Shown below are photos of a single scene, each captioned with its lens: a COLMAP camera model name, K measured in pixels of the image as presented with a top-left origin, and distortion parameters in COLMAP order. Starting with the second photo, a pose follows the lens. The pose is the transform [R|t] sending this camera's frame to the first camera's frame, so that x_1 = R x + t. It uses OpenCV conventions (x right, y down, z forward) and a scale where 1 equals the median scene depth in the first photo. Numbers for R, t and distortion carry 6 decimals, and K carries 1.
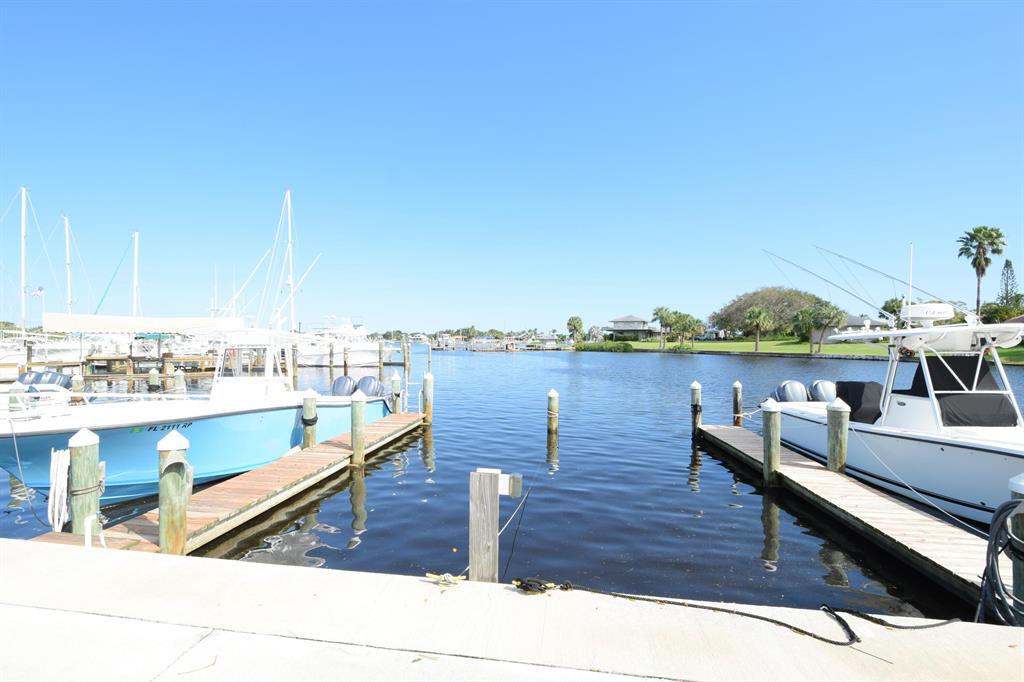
lens RADIAL K [[450.1, 0, 511.1], [0, 450.1, 345.6], [0, 0, 1]] dist [-0.001755, -0.000775]
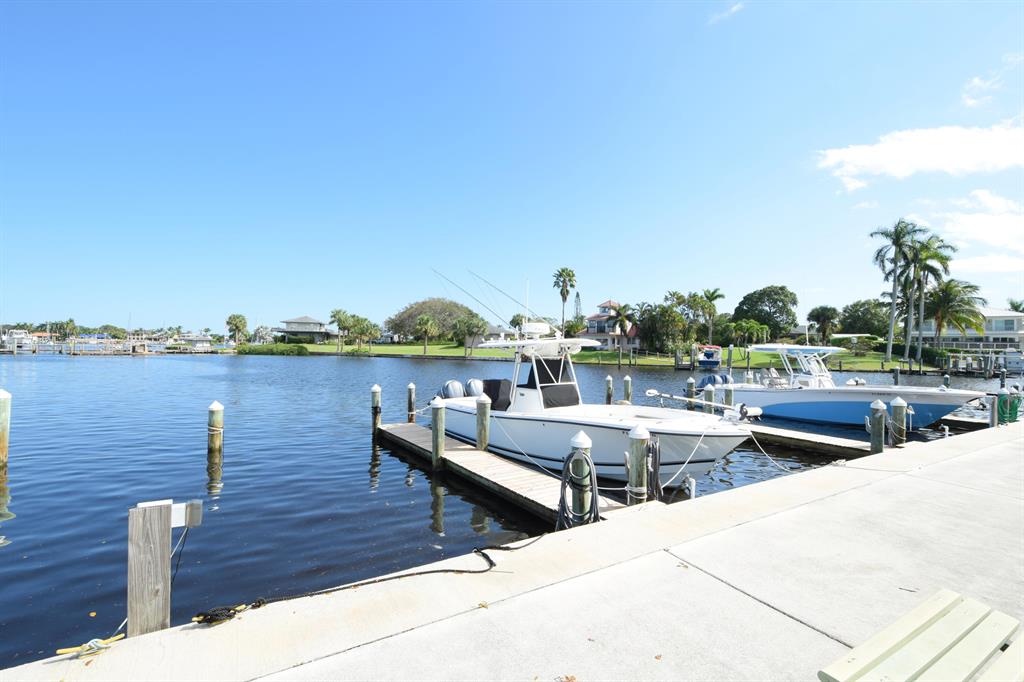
lens RADIAL K [[450.1, 0, 513.5], [0, 450.1, 339.5], [0, 0, 1]] dist [-0.001755, -0.000775]
pose [[0.768355, 0.018404, 0.639759, -0.022933], [-0.005806, 0.999746, -0.021786, -0.006142], [-0.639998, 0.013025, 0.768266, -0.030833]]
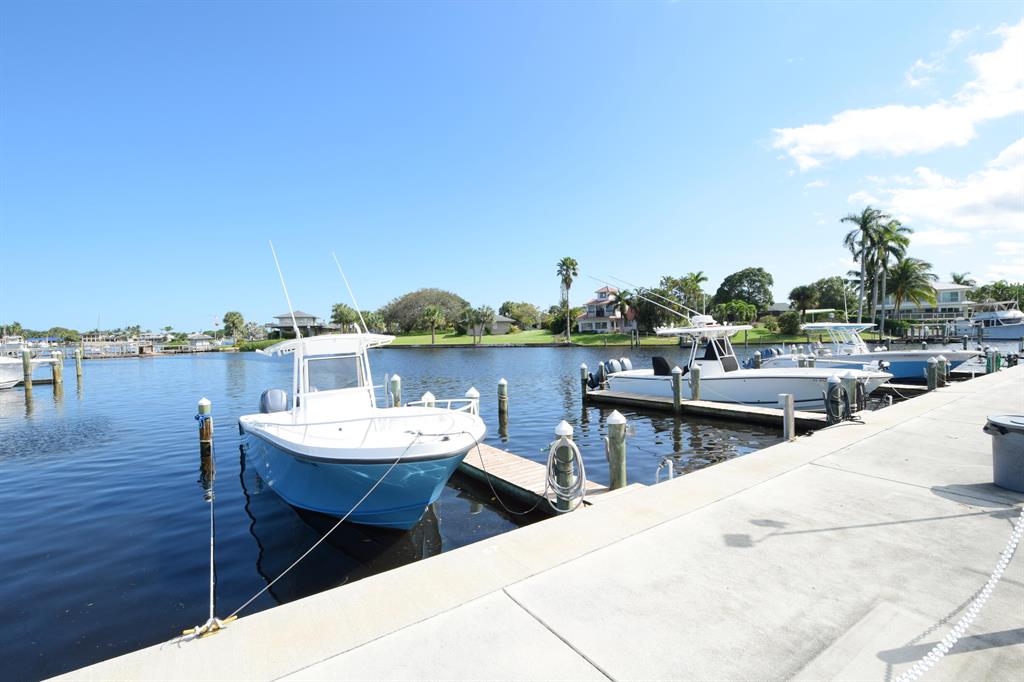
lens RADIAL K [[450.1, 0, 515.8], [0, 450.1, 348.3], [0, 0, 1]] dist [-0.001755, -0.000775]
pose [[0.718850, -0.045091, 0.693701, -0.685503], [0.033734, 0.998981, 0.029977, -0.021173], [-0.694346, 0.001852, 0.719639, 0.068655]]
